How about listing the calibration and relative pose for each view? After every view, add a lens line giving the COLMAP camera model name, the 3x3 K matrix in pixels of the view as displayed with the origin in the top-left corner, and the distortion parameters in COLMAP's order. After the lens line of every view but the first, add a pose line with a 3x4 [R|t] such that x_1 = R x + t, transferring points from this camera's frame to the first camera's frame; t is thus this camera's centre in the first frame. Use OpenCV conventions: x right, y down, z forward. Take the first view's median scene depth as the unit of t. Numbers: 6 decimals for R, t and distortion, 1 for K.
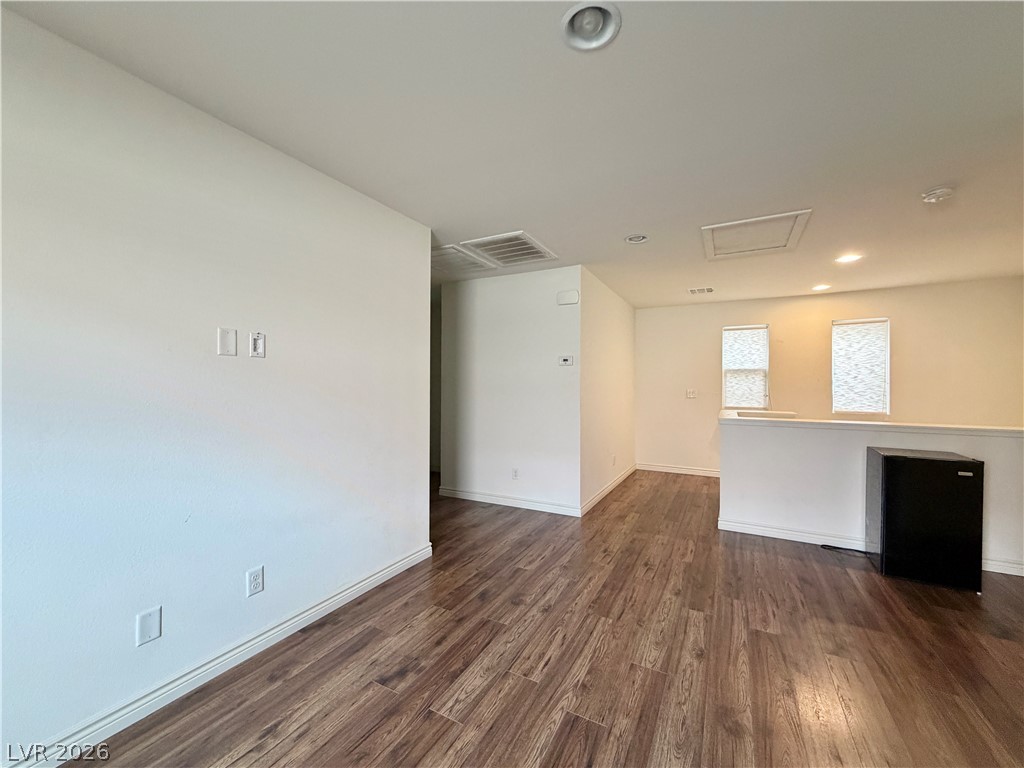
lens RADIAL K [[411.7, 0, 510.1], [0, 411.7, 383.9], [0, 0, 1]] dist [-0.000050, 0.000717]
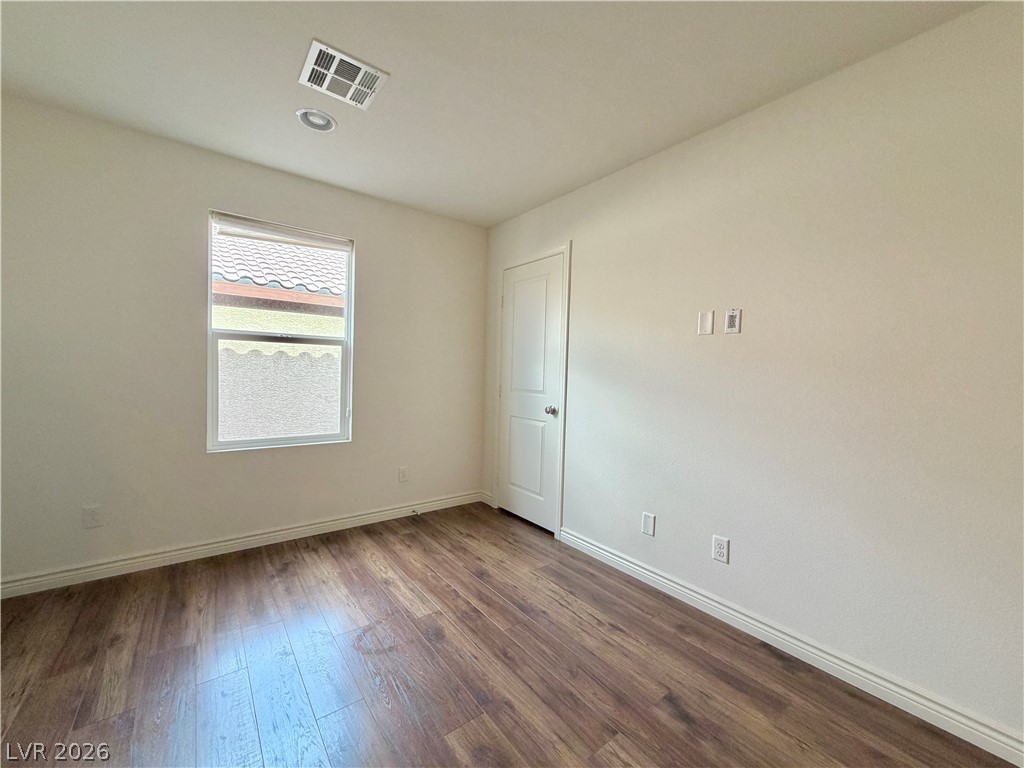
lens RADIAL K [[411.7, 0, 510.1], [0, 411.7, 383.9], [0, 0, 1]] dist [-0.000050, 0.000717]
pose [[-0.412665, 0.013338, -0.910785, 0.618517], [-0.027184, 0.999267, 0.026951, 0.053778], [0.910477, 0.035881, -0.412000, 1.053359]]
